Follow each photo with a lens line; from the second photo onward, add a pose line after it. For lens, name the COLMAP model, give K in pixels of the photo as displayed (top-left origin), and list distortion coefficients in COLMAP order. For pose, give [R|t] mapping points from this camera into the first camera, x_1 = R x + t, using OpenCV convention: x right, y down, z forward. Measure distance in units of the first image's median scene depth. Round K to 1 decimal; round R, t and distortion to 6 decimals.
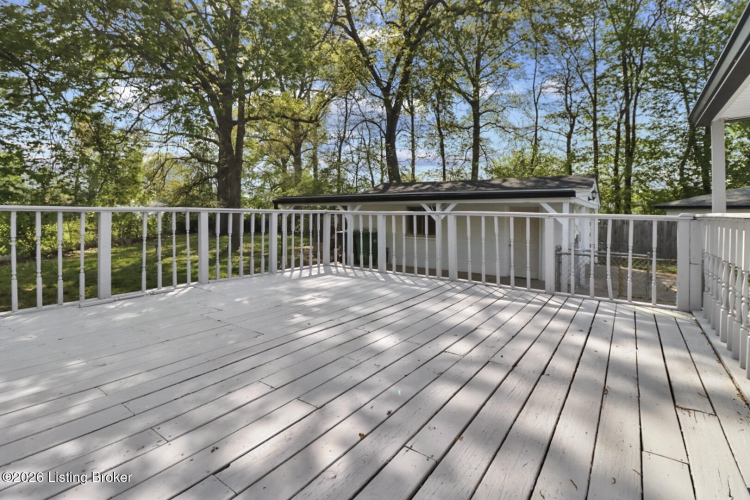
lens RADIAL K [[359.1, 0, 374.8], [0, 359.1, 214.4], [0, 0, 1]] dist [0.002726, 0.000607]
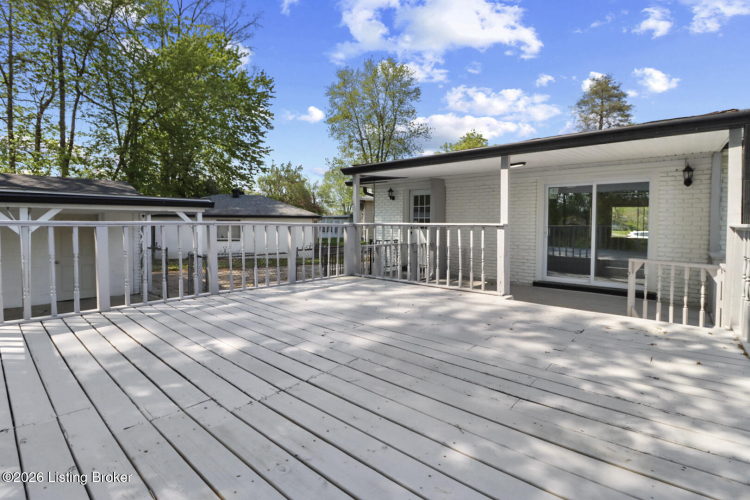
lens RADIAL K [[355.9, 0, 374.5], [0, 355.9, 229.2], [0, 0, 1]] dist [-0.000638, -0.000079]
pose [[0.090473, -0.031252, 0.995408, -0.486038], [0.004831, 0.999510, 0.030942, -0.010980], [-0.995887, 0.002009, 0.090580, 0.356896]]
